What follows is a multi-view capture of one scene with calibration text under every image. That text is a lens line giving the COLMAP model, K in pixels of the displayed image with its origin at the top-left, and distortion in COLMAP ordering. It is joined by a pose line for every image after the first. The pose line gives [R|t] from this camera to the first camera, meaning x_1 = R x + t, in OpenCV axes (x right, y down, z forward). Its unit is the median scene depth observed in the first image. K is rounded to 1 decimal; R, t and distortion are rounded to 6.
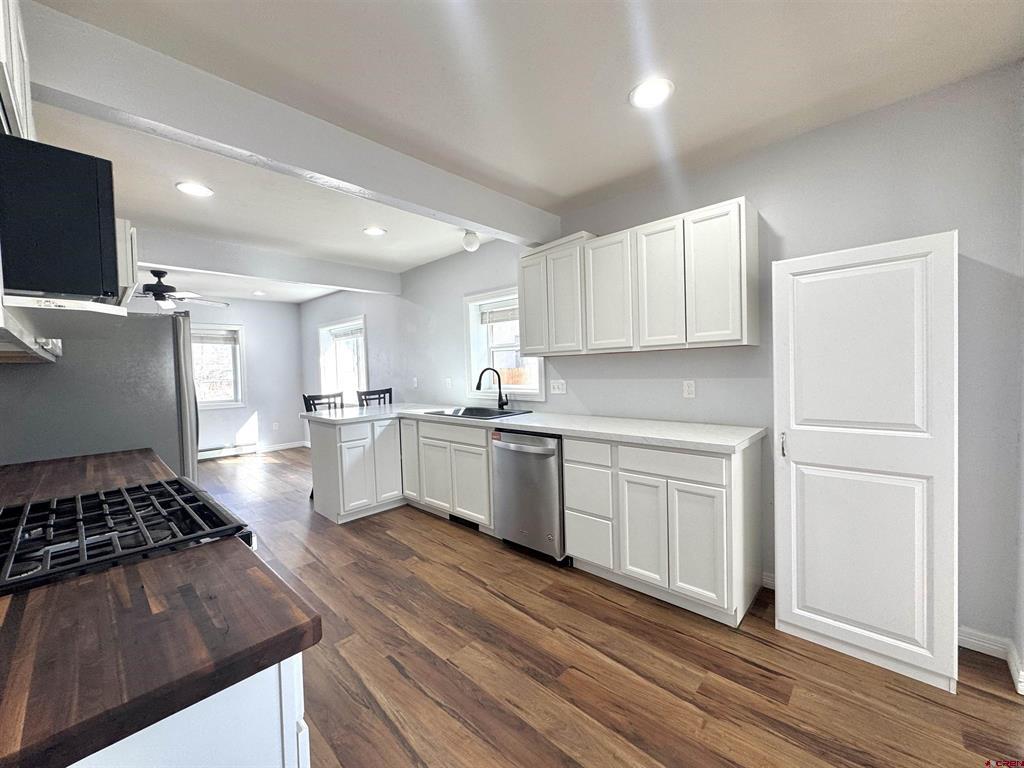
lens RADIAL K [[406.7, 0, 517.3], [0, 406.7, 381.0], [0, 0, 1]] dist [-0.001809, -0.000504]
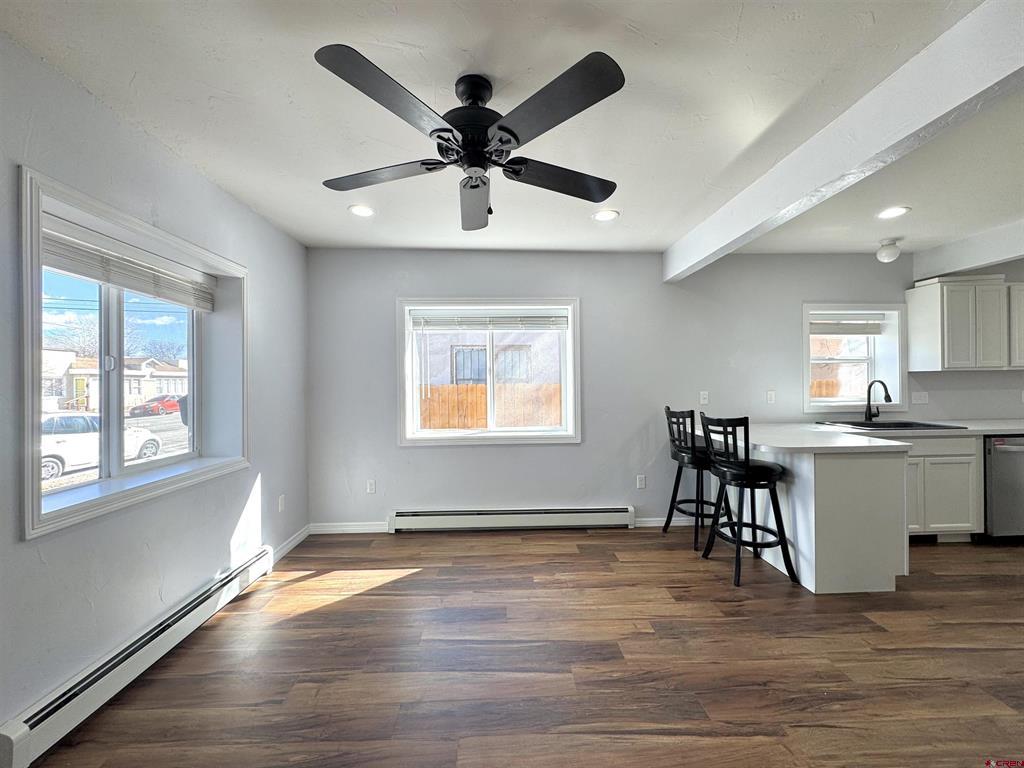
lens RADIAL K [[403.1, 0, 512.0], [0, 403.1, 384.0], [0, 0, 1]] dist [-0.002511, -0.000161]
pose [[0.705745, 0.016526, 0.708274, -1.365809], [0.015558, 0.999125, -0.038815, 0.002383], [-0.708296, 0.038413, 0.704870, 0.918828]]
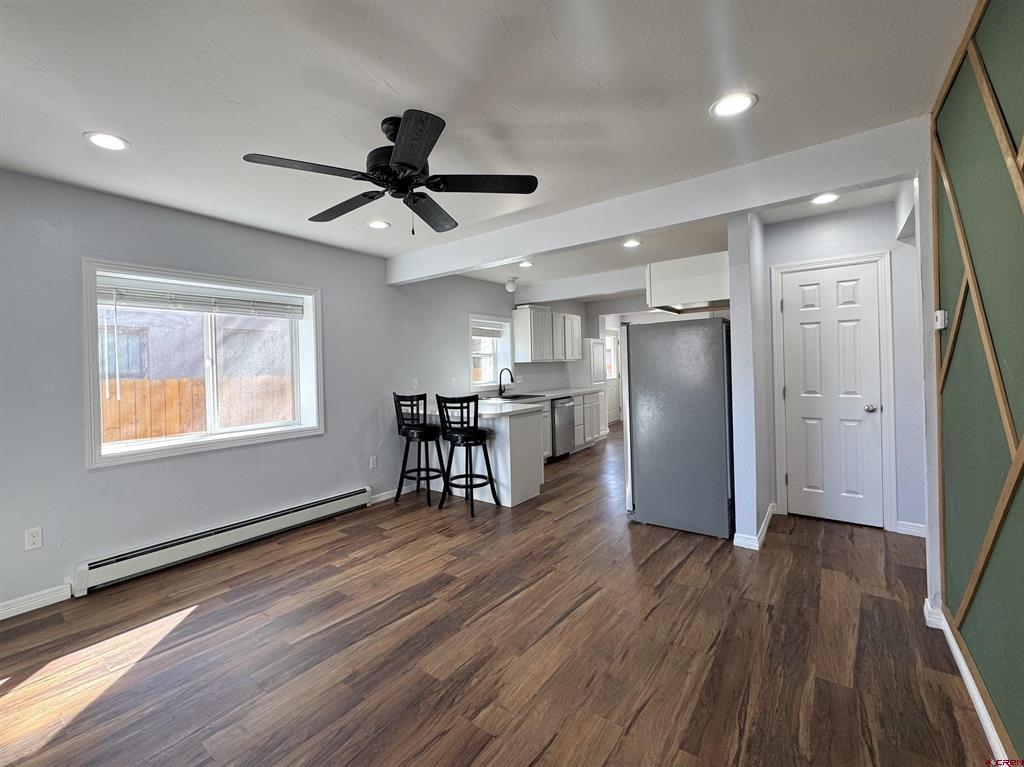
lens RADIAL K [[442.1, 0, 476.0], [0, 442.1, 369.1], [0, 0, 1]] dist [-0.001270, -0.000227]
pose [[-0.066324, 0.023985, 0.997510, -1.660132], [0.061978, 0.997880, -0.019873, -0.002133], [-0.995871, 0.060506, -0.067670, 1.194520]]
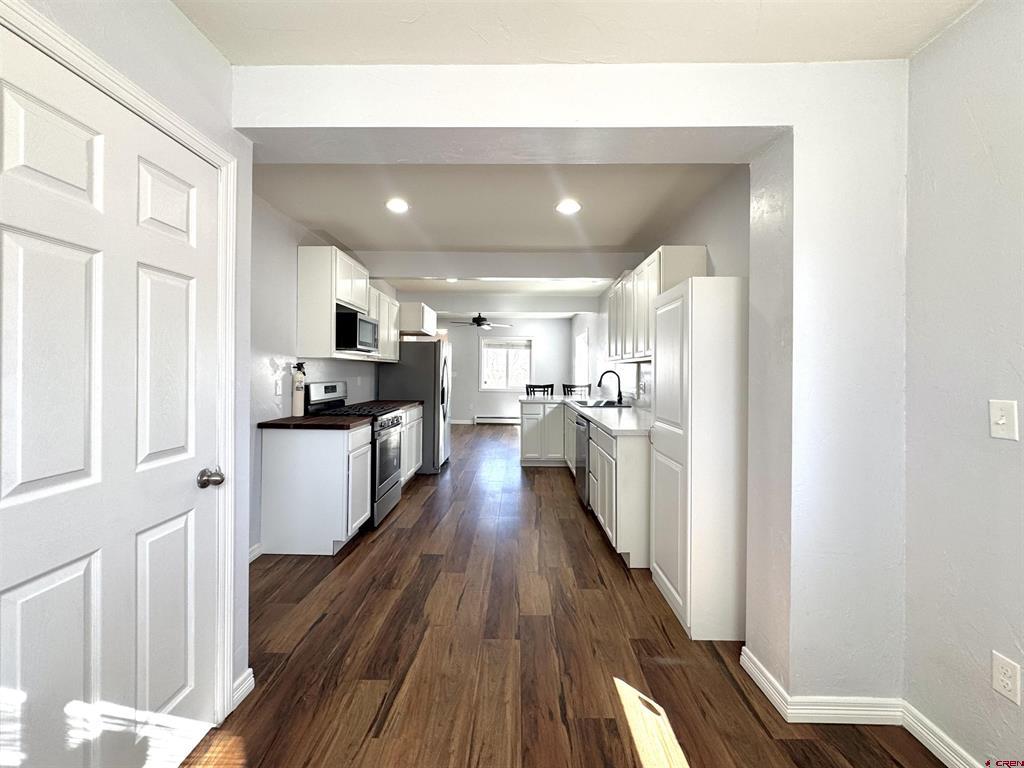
lens RADIAL K [[414.7, 0, 510.3], [0, 414.7, 369.2], [0, 0, 1]] dist [-0.055027, -0.000072]
pose [[0.668262, 0.030102, -0.743317, 0.688771], [-0.048508, 0.998818, -0.003161, -0.016199], [0.742343, 0.038169, 0.668932, -0.122457]]
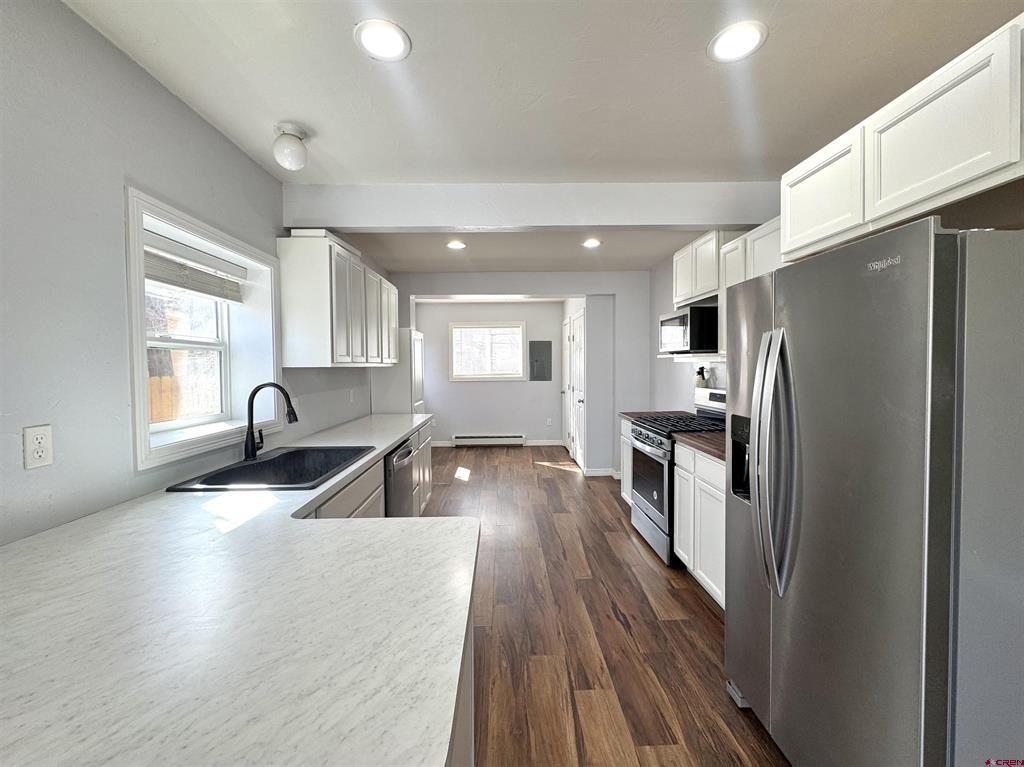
lens RADIAL K [[420.8, 0, 511.5], [0, 420.8, 378.9], [0, 0, 1]] dist [-0.000618, -0.000089]
pose [[-0.696197, 0.011010, 0.717766, -0.678671], [0.049754, 0.998218, 0.032947, -0.038033], [-0.716124, 0.058649, -0.695505, 1.132260]]
